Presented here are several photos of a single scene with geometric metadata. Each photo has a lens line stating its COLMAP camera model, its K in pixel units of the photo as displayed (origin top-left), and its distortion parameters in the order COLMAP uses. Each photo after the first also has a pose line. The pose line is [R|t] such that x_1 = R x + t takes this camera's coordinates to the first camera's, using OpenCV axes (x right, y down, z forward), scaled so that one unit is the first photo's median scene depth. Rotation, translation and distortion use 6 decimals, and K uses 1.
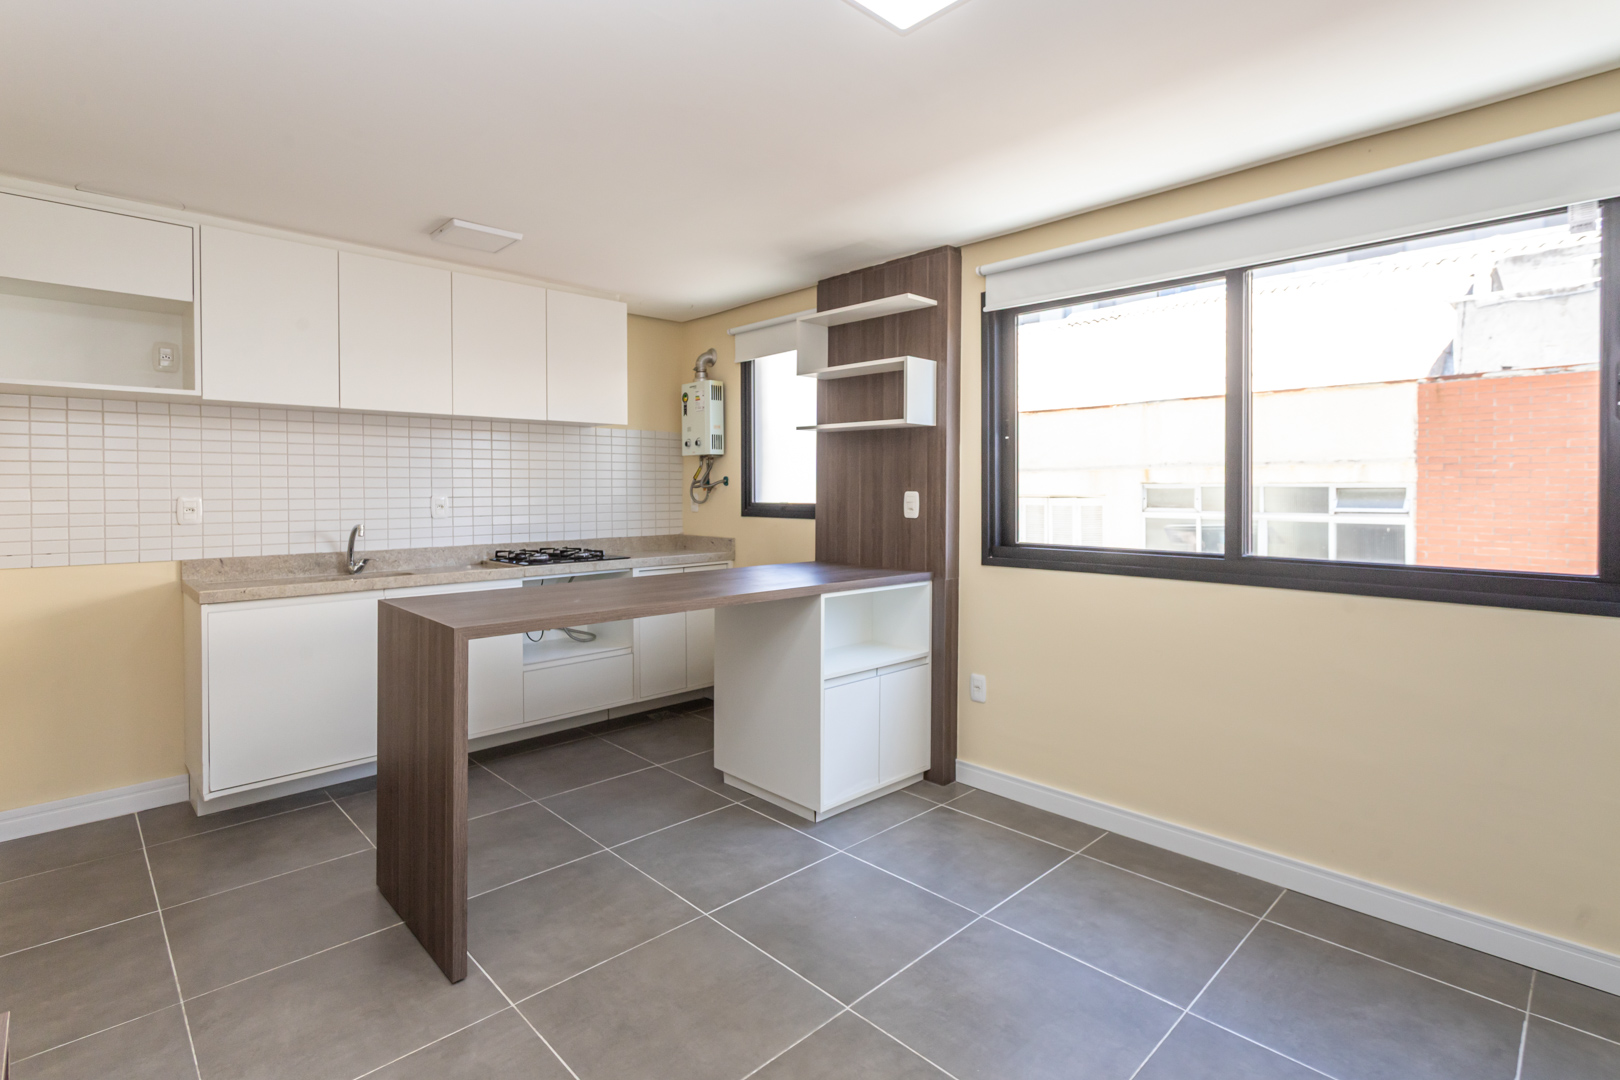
lens RADIAL K [[783.7, 0, 813.7], [0, 783.7, 496.1], [0, 0, 1]] dist [0.003367, 0.000191]
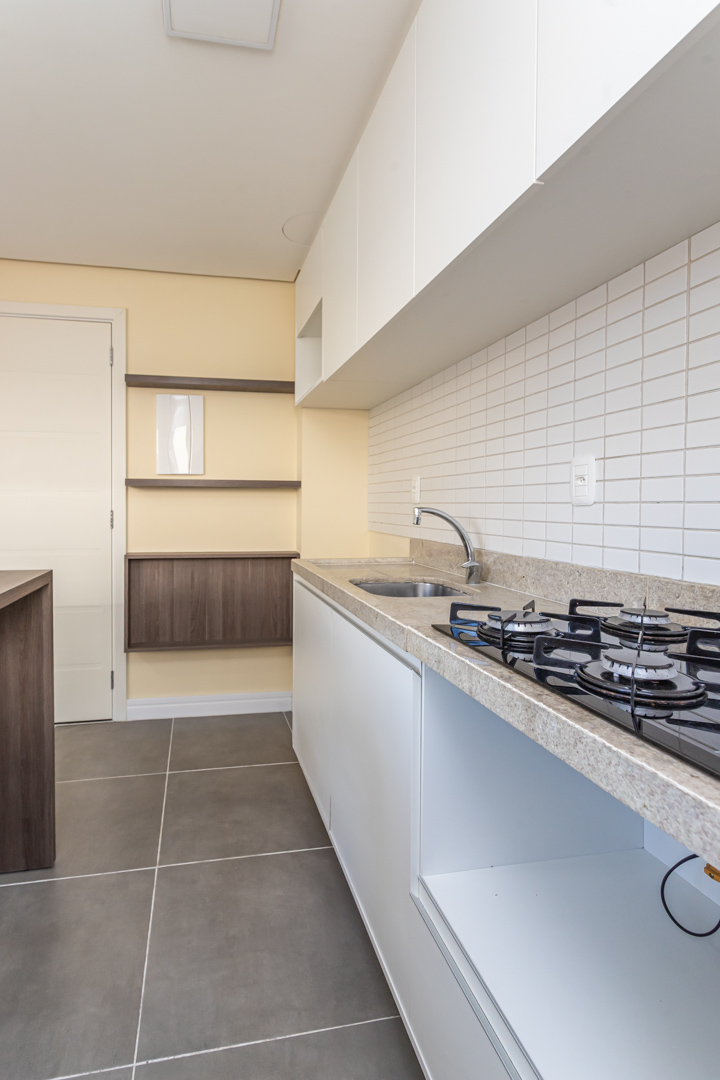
lens RADIAL K [[526.7, 0, 303.0], [0, 526.7, 509.2], [0, 0, 1]] dist [0.001546, 0.000467]
pose [[-0.544555, 0.010268, -0.838662, -0.120056], [-0.009698, 0.999781, 0.018537, 0.027191], [0.838669, 0.018227, -0.544337, 1.051118]]
